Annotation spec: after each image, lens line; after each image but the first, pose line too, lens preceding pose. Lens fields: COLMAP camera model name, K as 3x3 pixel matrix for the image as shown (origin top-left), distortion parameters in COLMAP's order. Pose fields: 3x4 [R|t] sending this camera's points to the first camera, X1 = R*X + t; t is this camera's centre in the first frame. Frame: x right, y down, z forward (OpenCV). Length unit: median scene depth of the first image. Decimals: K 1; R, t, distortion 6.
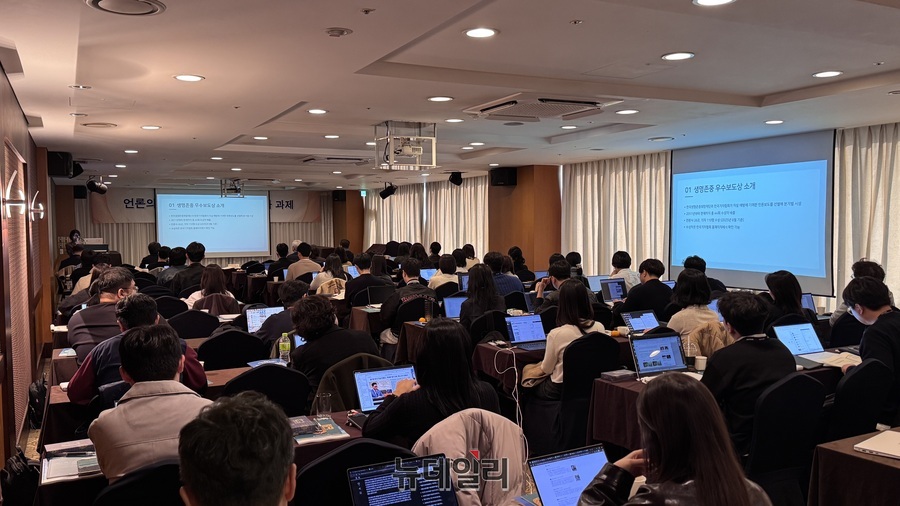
lens RADIAL K [[718.0, 0, 450.0], [0, 718.0, 253.0], [0, 0, 1]] dist [0.100580, 0.000591]
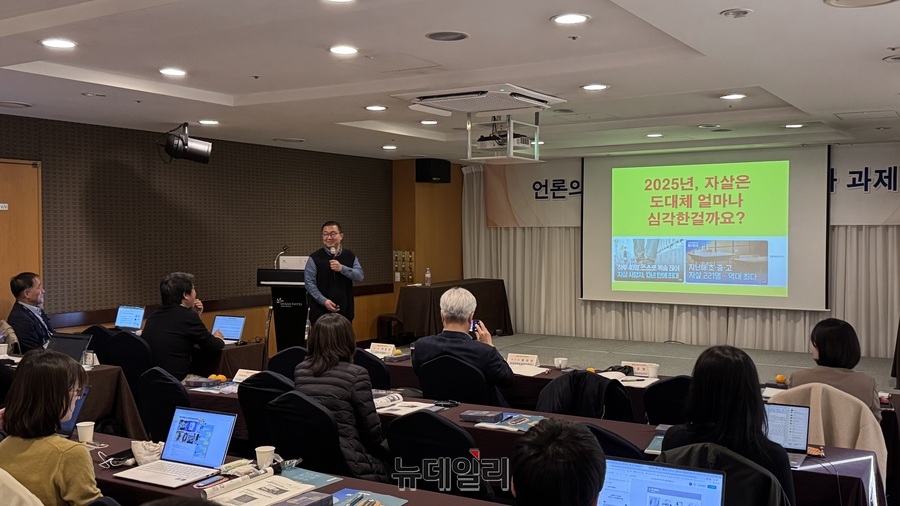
lens RADIAL K [[911.7, 0, 450.0], [0, 911.7, 253.0], [0, 0, 1]] dist [0.002662, 0.006210]
pose [[0.499797, 0.027010, -0.865722, 0.087378], [-0.036238, 0.999291, 0.010256, -0.027033], [0.865384, 0.026246, 0.500421, 0.617076]]
